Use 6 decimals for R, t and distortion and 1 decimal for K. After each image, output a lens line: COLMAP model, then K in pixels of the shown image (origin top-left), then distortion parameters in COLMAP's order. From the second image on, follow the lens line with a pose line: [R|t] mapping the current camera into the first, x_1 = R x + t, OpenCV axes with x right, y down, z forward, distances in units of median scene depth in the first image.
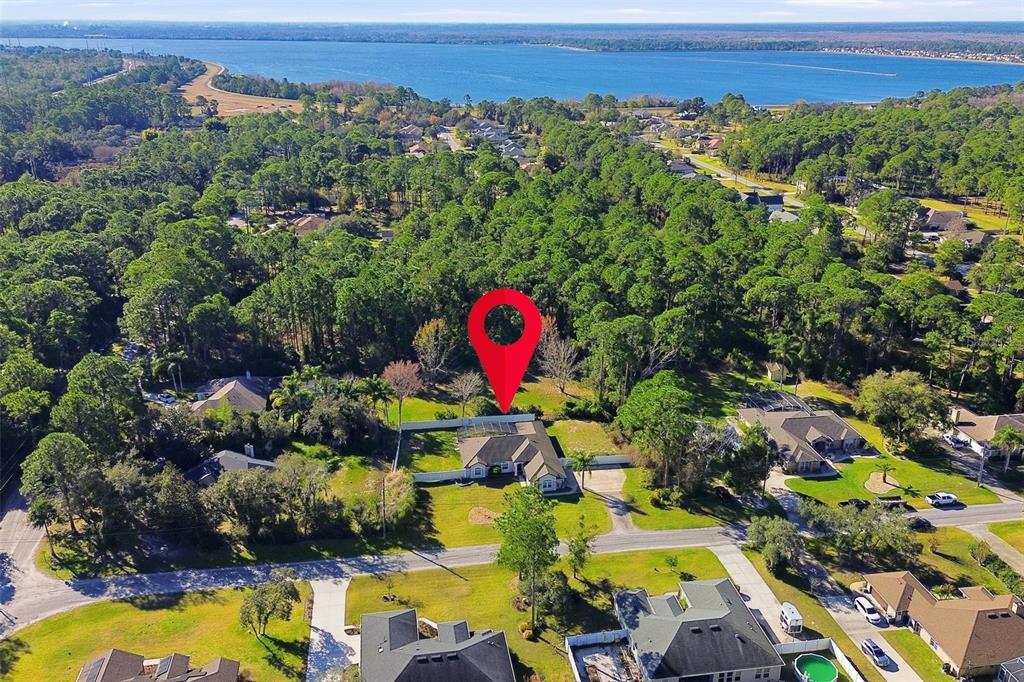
lens RADIAL K [[843.8, 0, 512.0], [0, 843.8, 341.0], [0, 0, 1]] dist [0.118386, -0.176831]
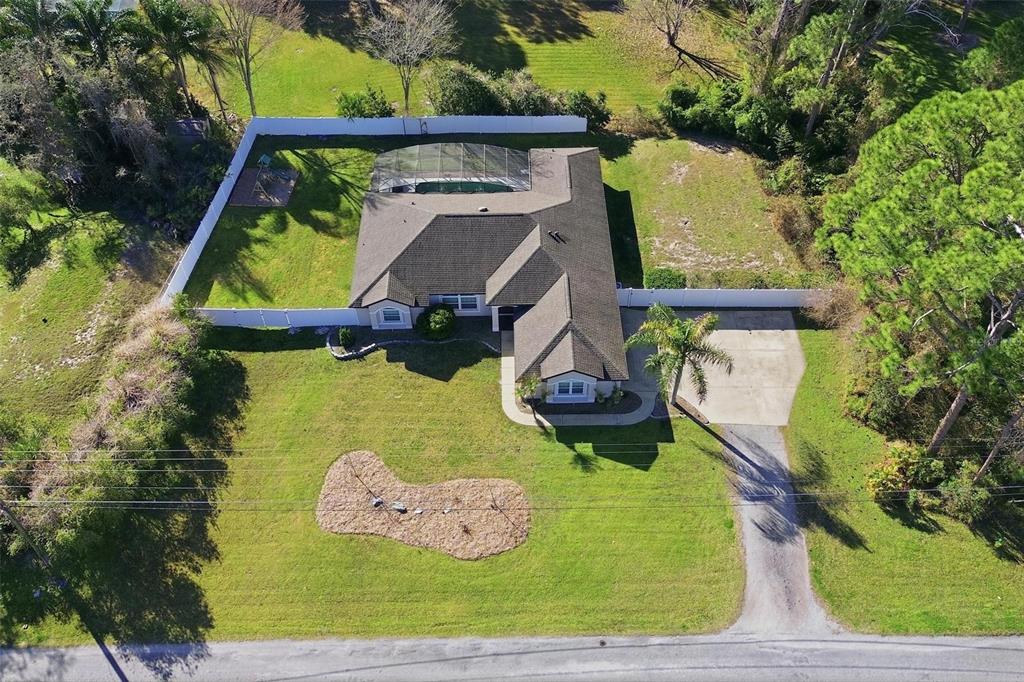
lens RADIAL K [[848.0, 0, 544.9], [0, 848.0, 339.1], [0, 0, 1]] dist [0.071077, -0.056576]
pose [[0.992314, 0.090227, -0.084685, 0.056559], [-0.038644, 0.876085, 0.480605, -0.014471], [0.117555, -0.473639, 0.872839, 0.679756]]
